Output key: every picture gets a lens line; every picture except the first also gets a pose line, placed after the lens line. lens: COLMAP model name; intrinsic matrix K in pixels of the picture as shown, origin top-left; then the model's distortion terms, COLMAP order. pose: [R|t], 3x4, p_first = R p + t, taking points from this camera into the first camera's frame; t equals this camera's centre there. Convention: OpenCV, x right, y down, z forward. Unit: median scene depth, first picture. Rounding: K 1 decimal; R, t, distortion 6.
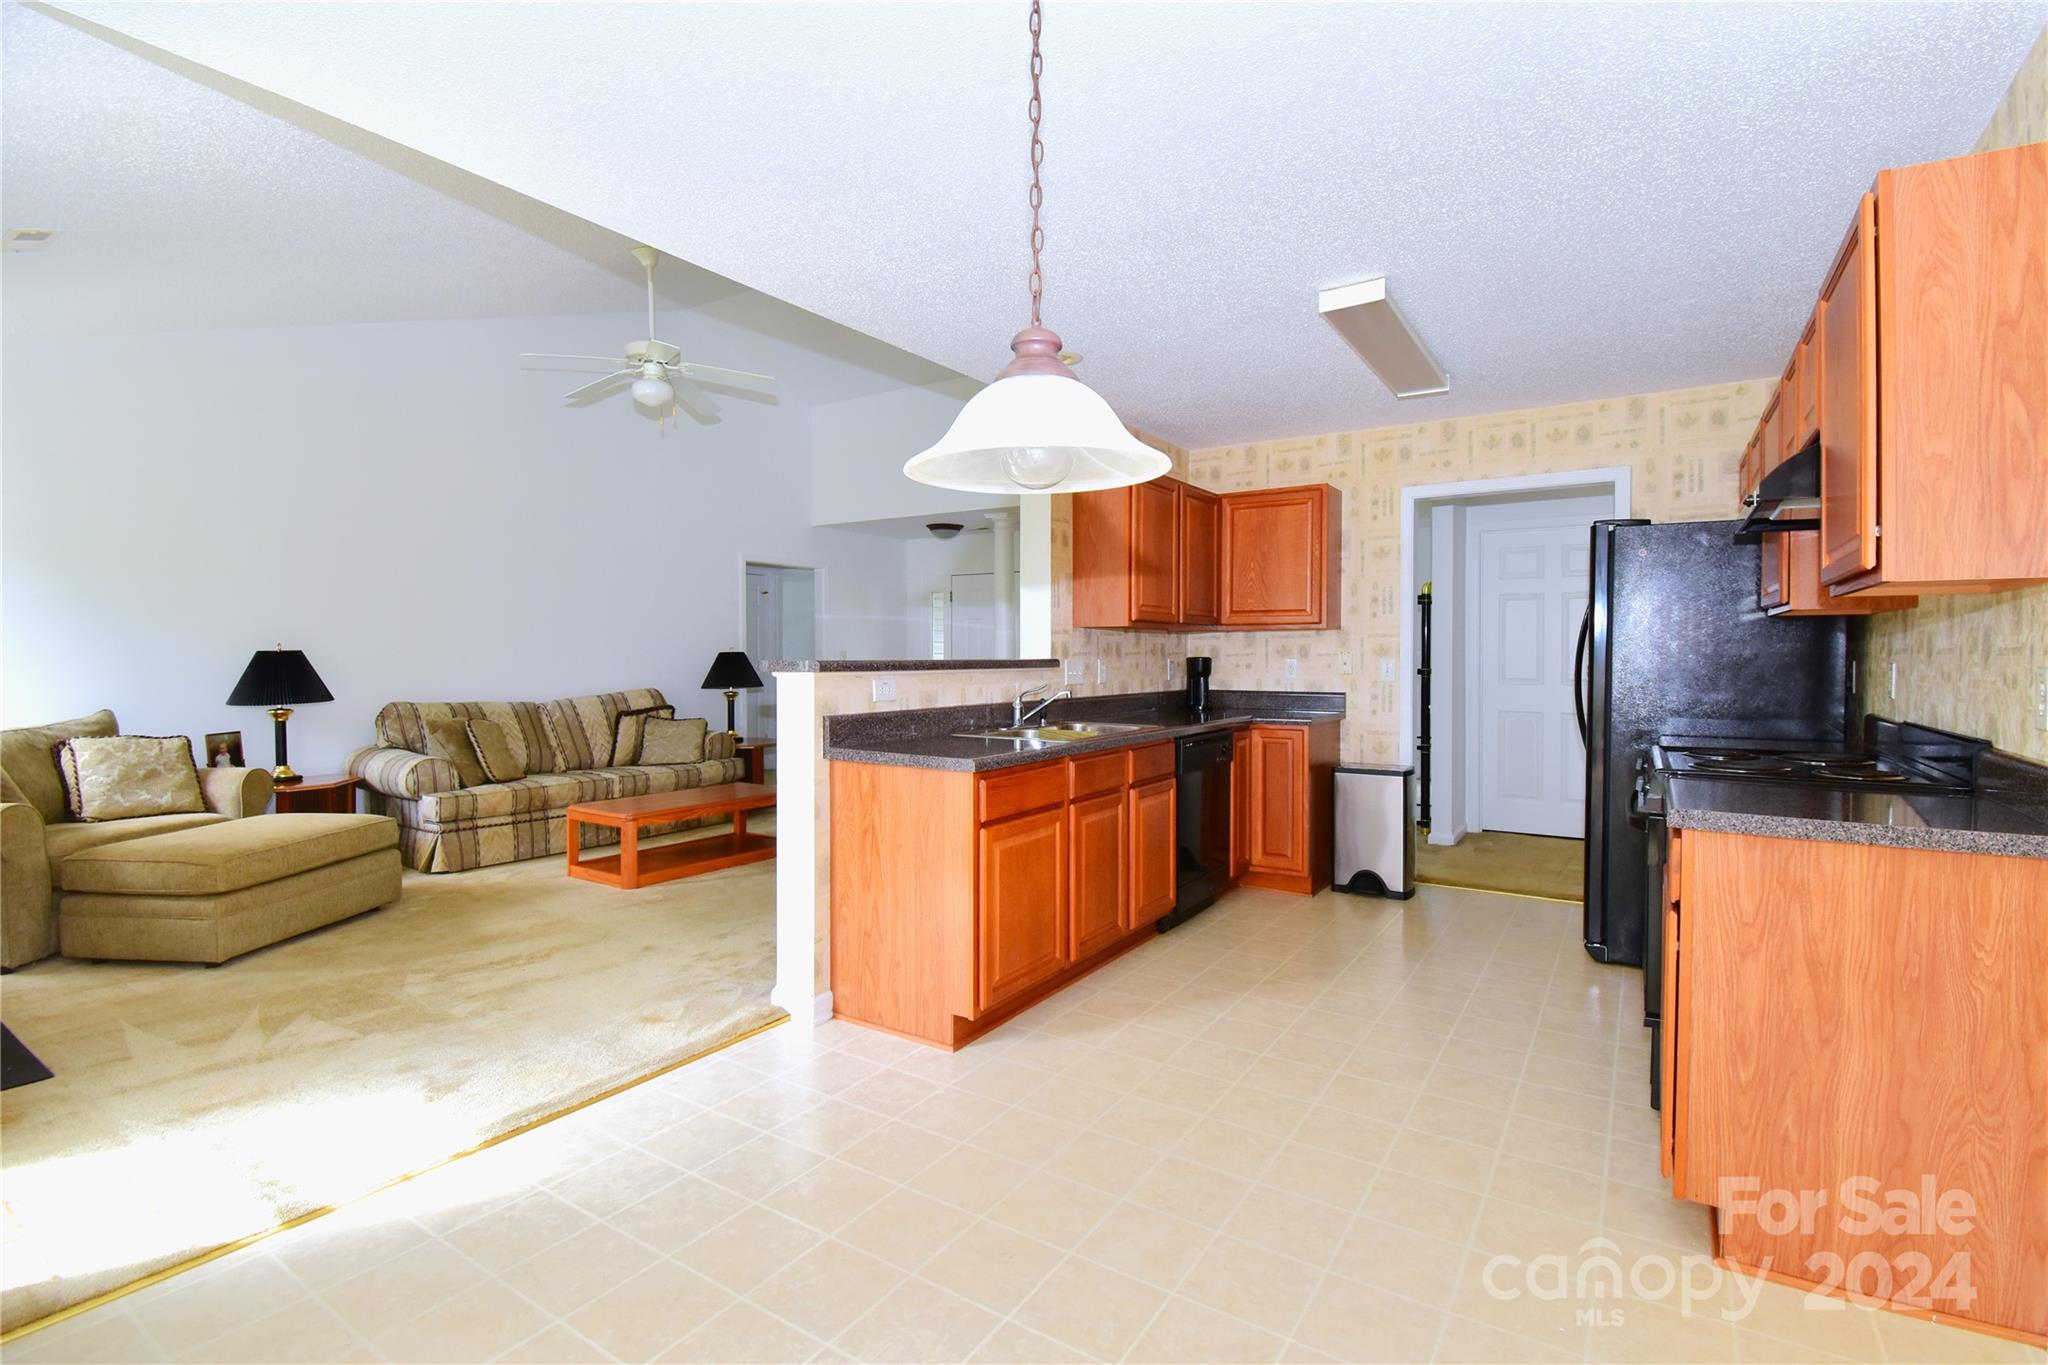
lens RADIAL K [[918.5, 0, 1024.1], [0, 918.5, 658.5], [0, 0, 1]] dist [0.001509, -0.018738]
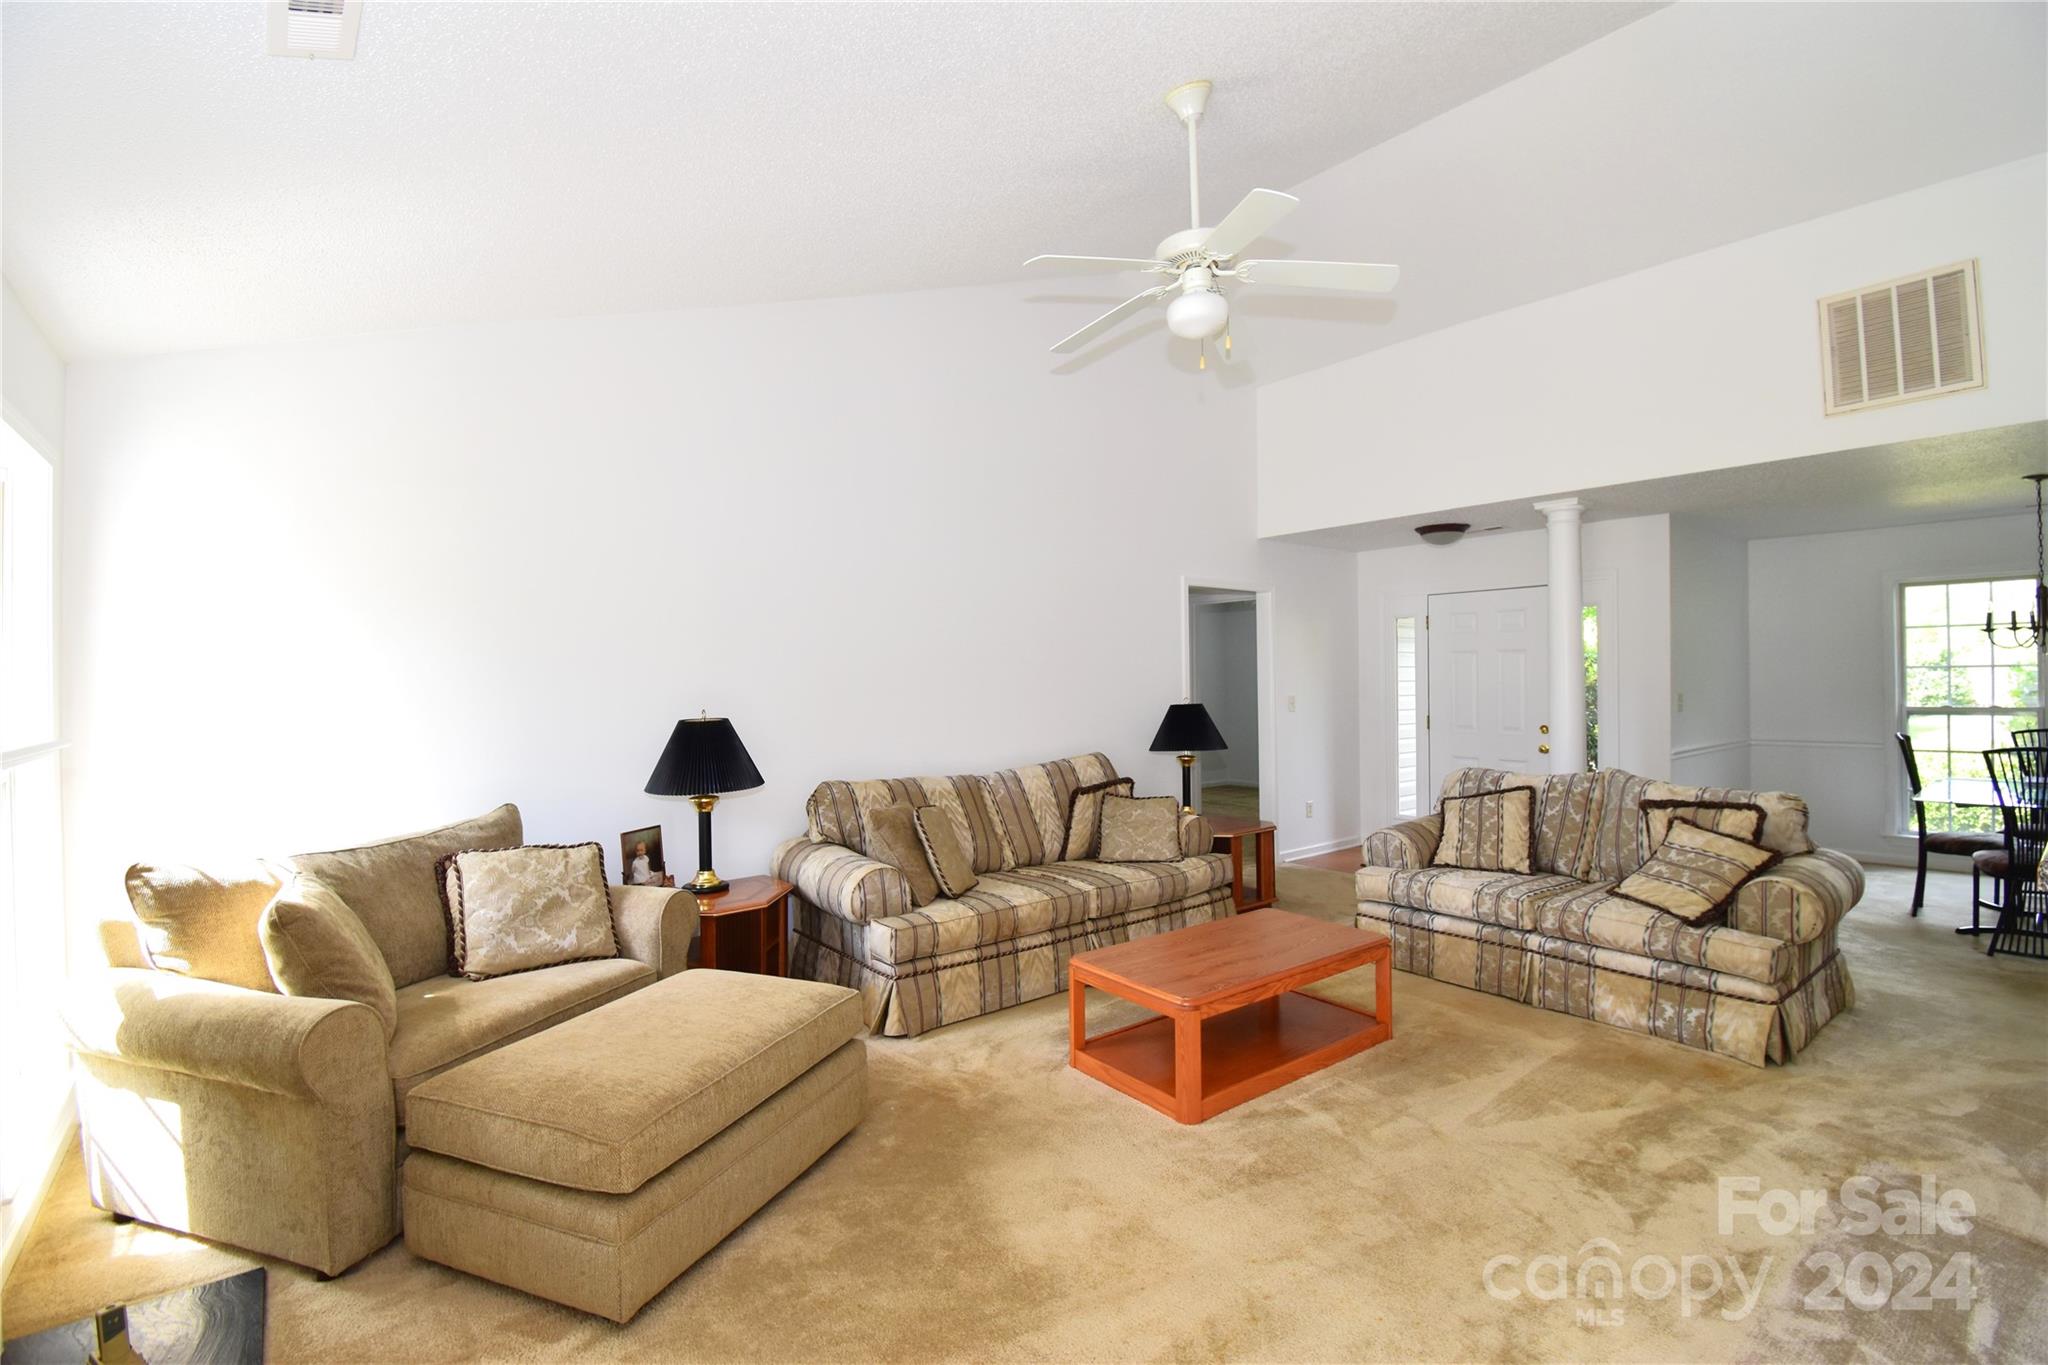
lens RADIAL K [[947.7, 0, 1024.0], [0, 947.7, 682.5], [0, 0, 1]] dist [0.001411, -0.000219]
pose [[0.940762, -0.005886, -0.339016, -0.281083], [0.003321, 0.999961, -0.008144, -0.030753], [0.339050, 0.006535, 0.940745, 0.327833]]
